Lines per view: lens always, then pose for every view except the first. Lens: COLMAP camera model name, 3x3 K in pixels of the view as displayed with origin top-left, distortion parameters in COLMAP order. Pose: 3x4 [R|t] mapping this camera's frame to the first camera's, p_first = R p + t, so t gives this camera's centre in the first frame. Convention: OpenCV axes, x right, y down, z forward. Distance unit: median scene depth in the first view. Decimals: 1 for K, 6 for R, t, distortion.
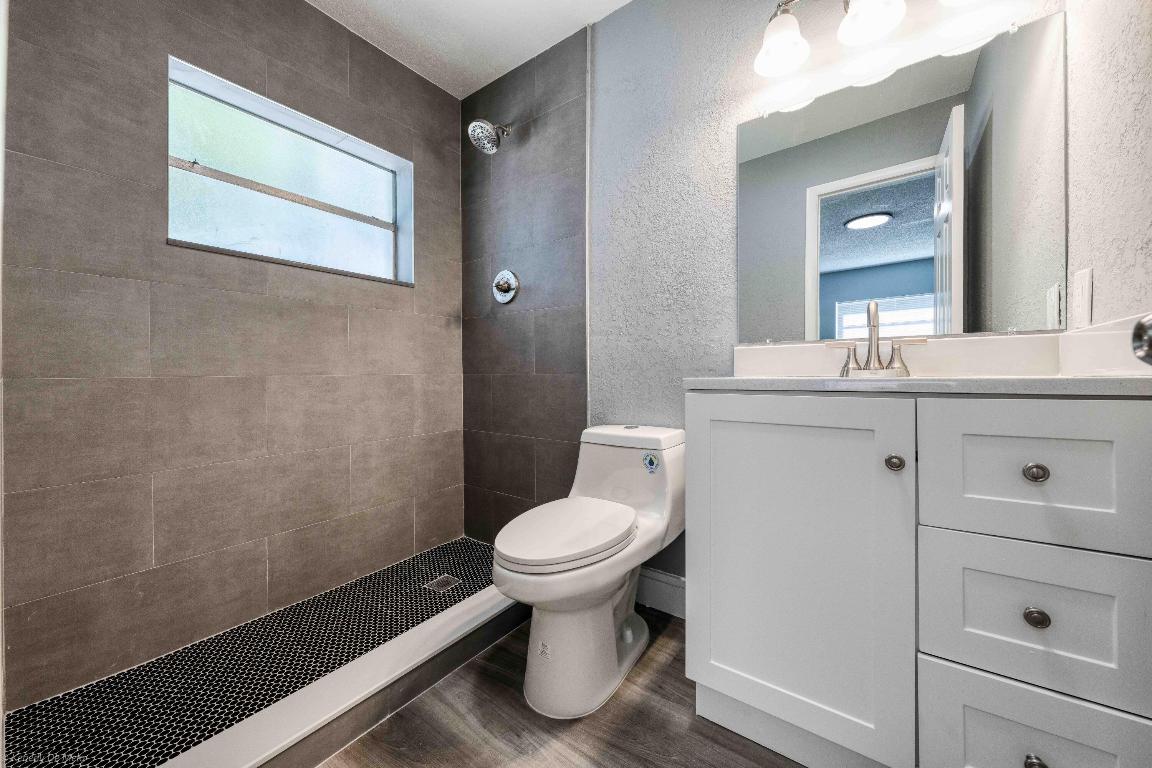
lens RADIAL K [[415.1, 0, 579.5], [0, 415.1, 380.0], [0, 0, 1]] dist [-0.000474, 0.000012]
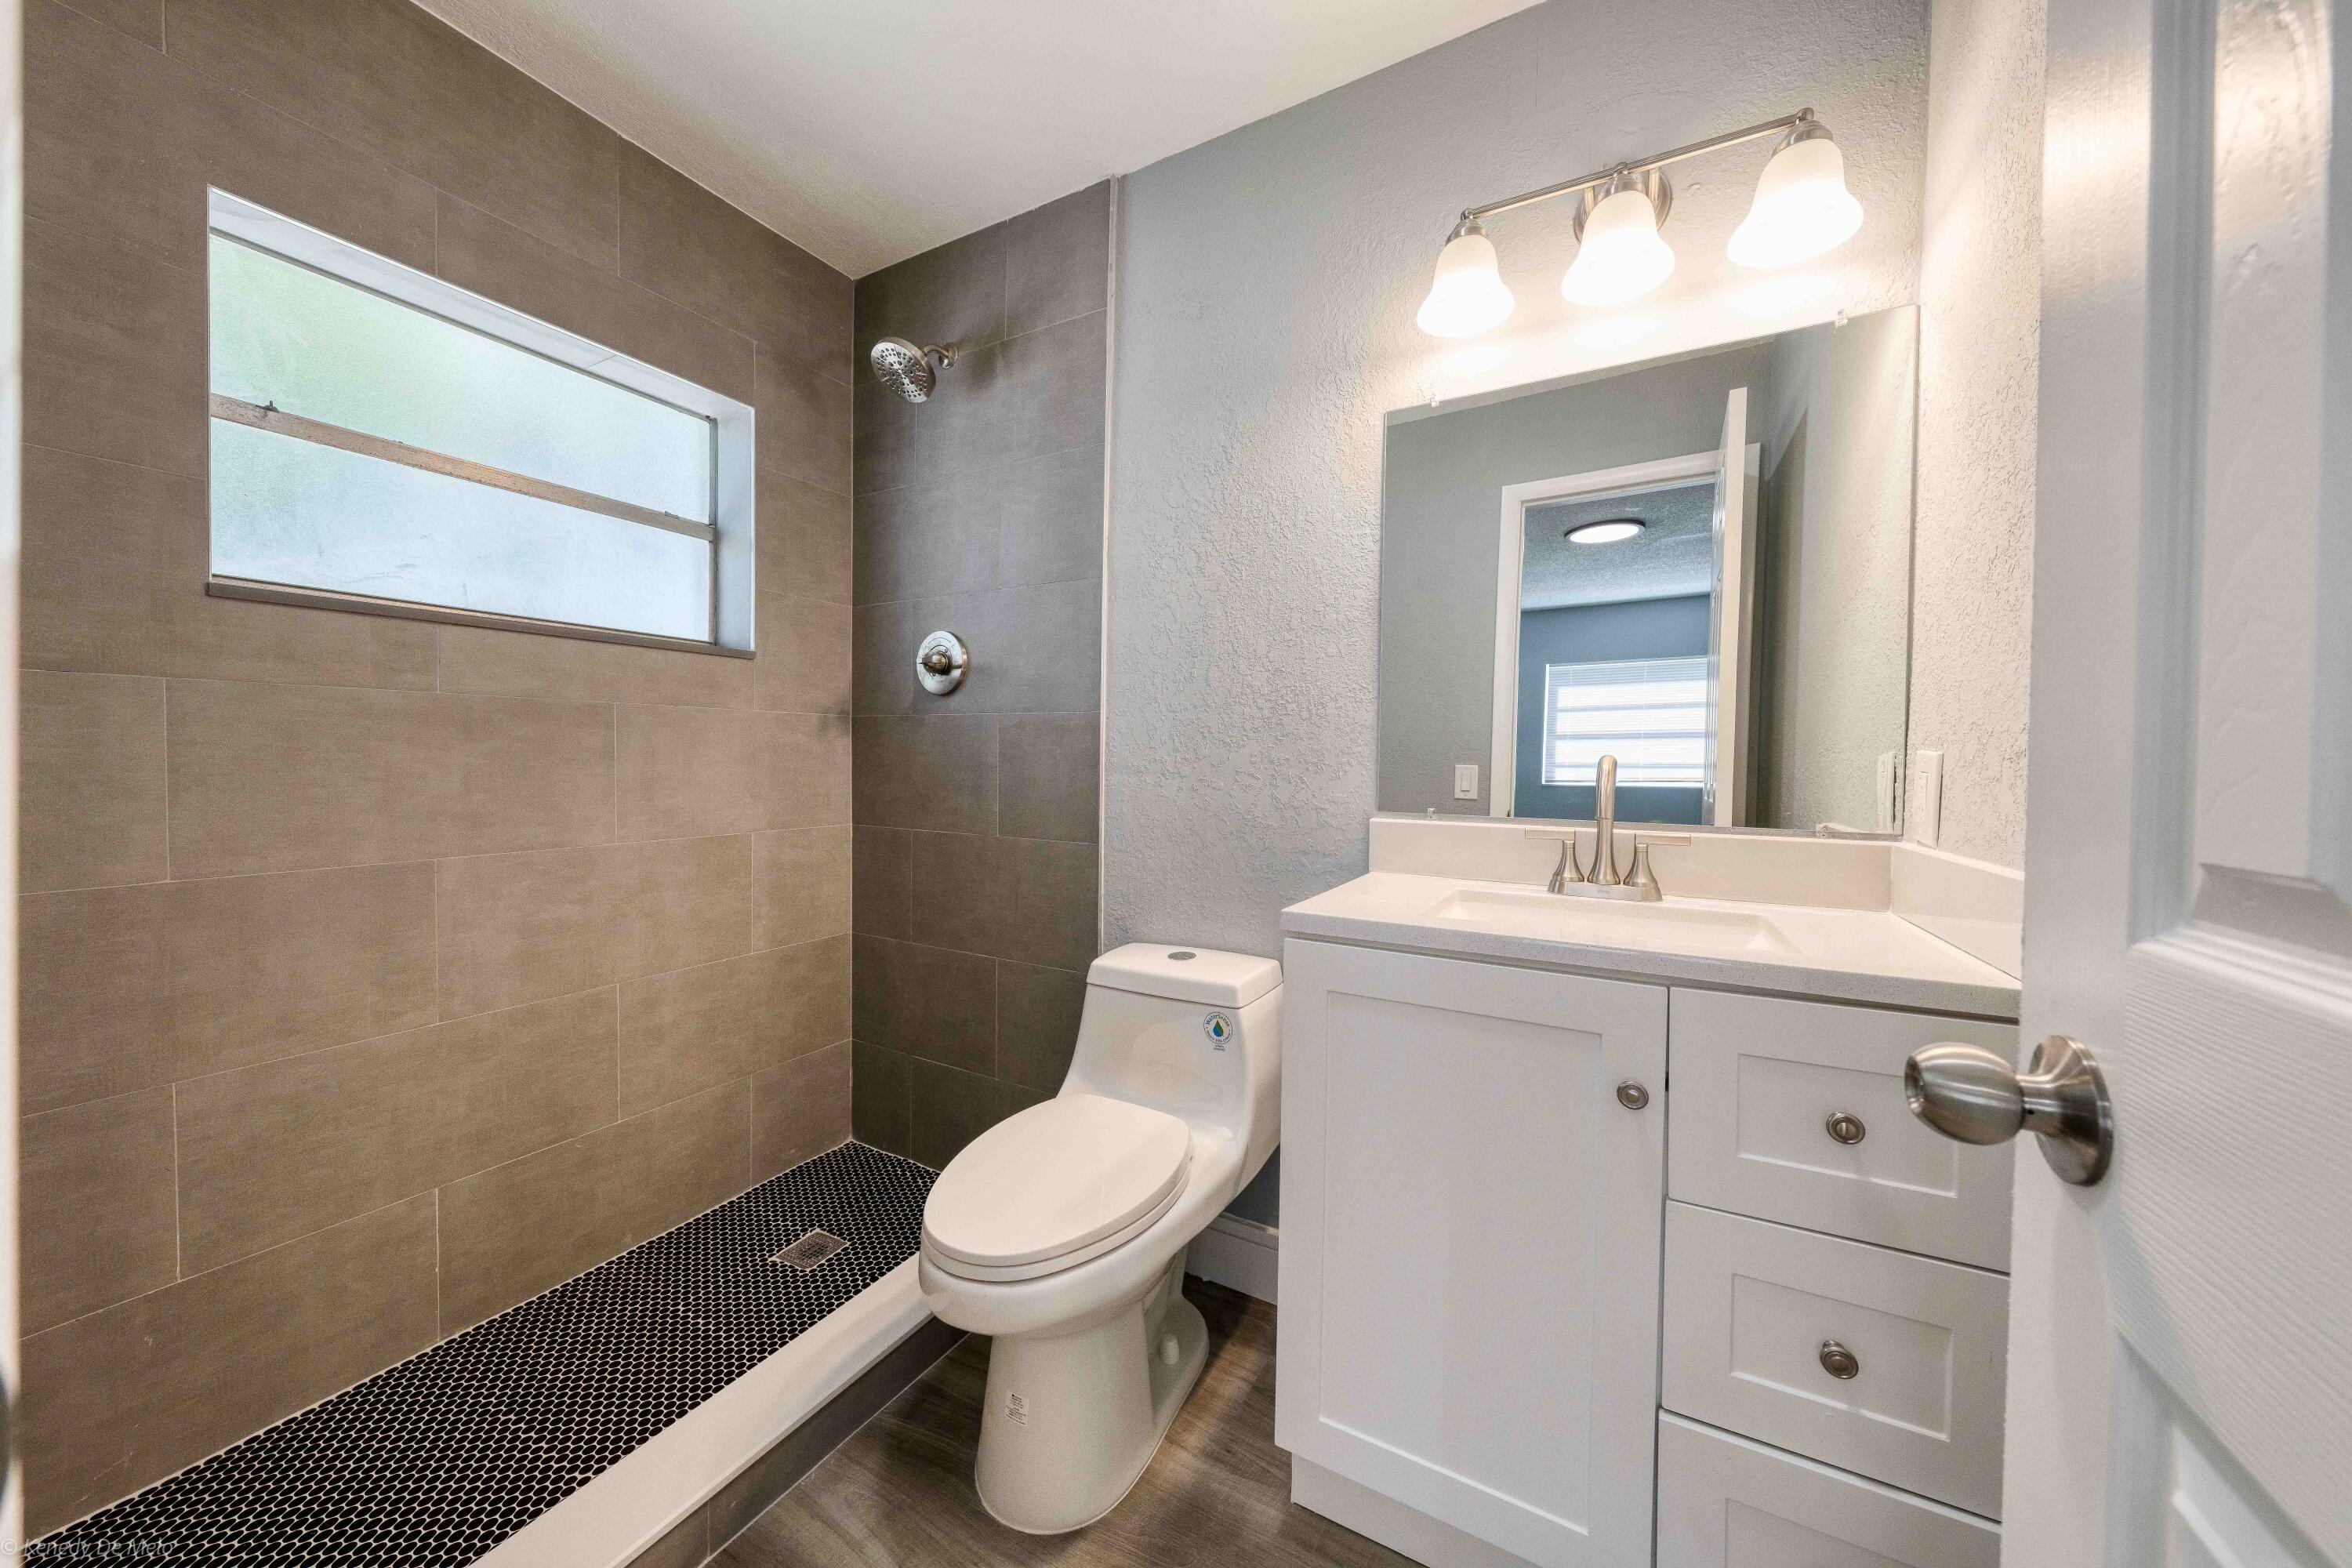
lens RADIAL K [[802.1, 0, 1167.4], [0, 802.1, 774.8], [0, 0, 1]] dist [-0.000360, 0.000415]
pose [[0.993237, 0.015088, 0.115120, -0.015903], [-0.017355, 0.999674, 0.018722, -0.127377], [-0.114800, -0.020593, 0.993175, -0.021569]]
